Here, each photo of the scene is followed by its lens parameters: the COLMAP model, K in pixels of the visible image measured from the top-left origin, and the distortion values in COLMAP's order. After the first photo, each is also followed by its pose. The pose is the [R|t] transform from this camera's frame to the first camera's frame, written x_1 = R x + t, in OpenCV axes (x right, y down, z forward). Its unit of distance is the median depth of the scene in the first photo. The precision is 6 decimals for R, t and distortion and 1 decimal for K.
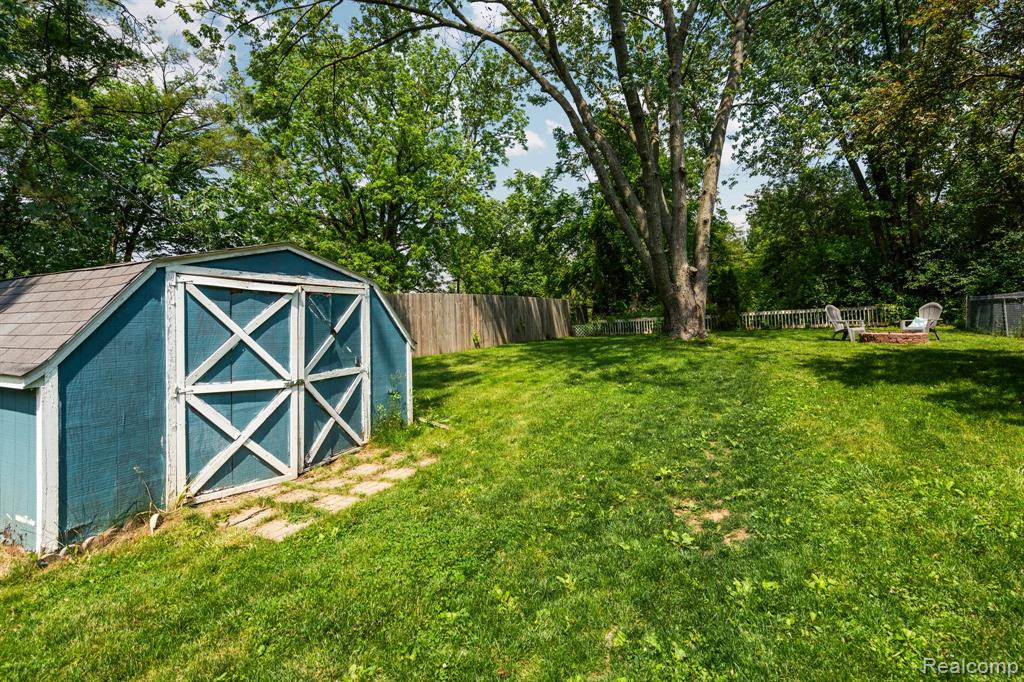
lens RADIAL K [[493.8, 0, 532.2], [0, 493.8, 333.0], [0, 0, 1]] dist [0.000649, 0.000488]
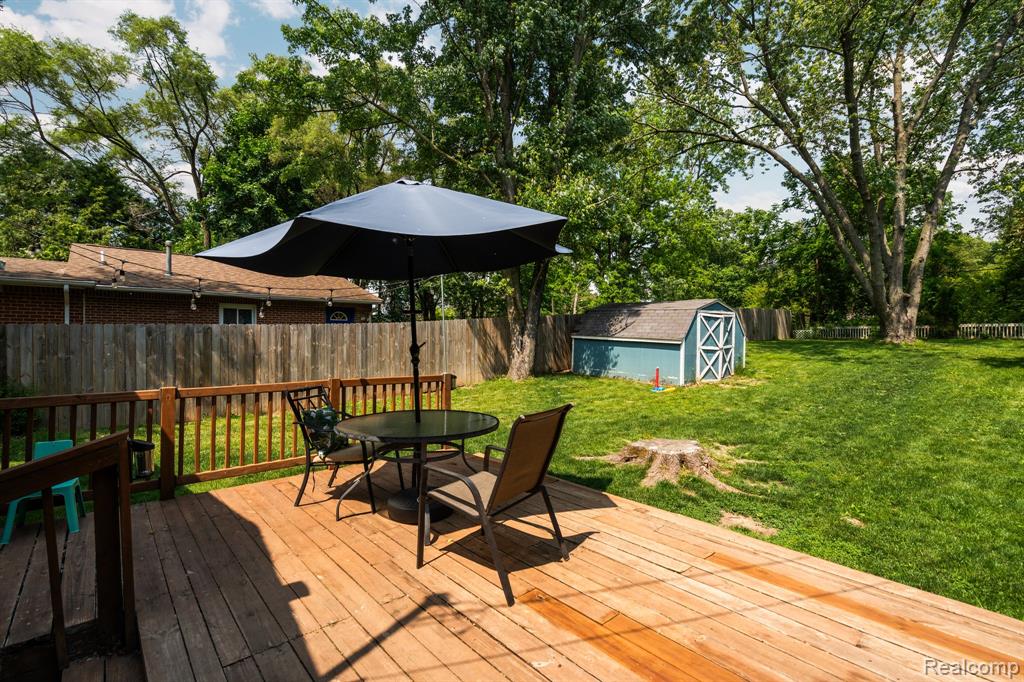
lens RADIAL K [[466.2, 0, 517.2], [0, 466.2, 344.4], [0, 0, 1]] dist [-0.005572, 0.001654]
pose [[0.917940, 0.044693, -0.394193, -0.181596], [-0.034246, 0.998852, 0.033501, 0.009328], [0.395238, -0.017252, 0.918417, -0.716345]]
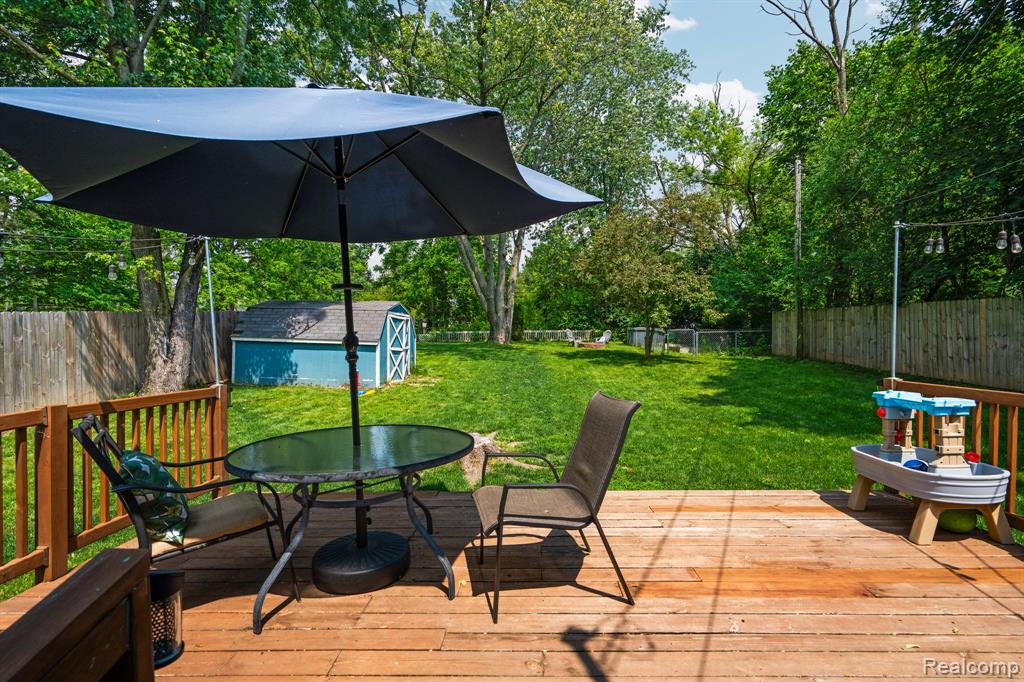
lens RADIAL K [[466.2, 0, 519.3], [0, 466.2, 342.7], [0, 0, 1]] dist [-0.005572, 0.001654]
pose [[0.915573, 0.030699, 0.400979, -0.356051], [-0.029809, 0.999520, -0.008460, 0.022125], [-0.401047, -0.004207, 0.916048, -0.694663]]
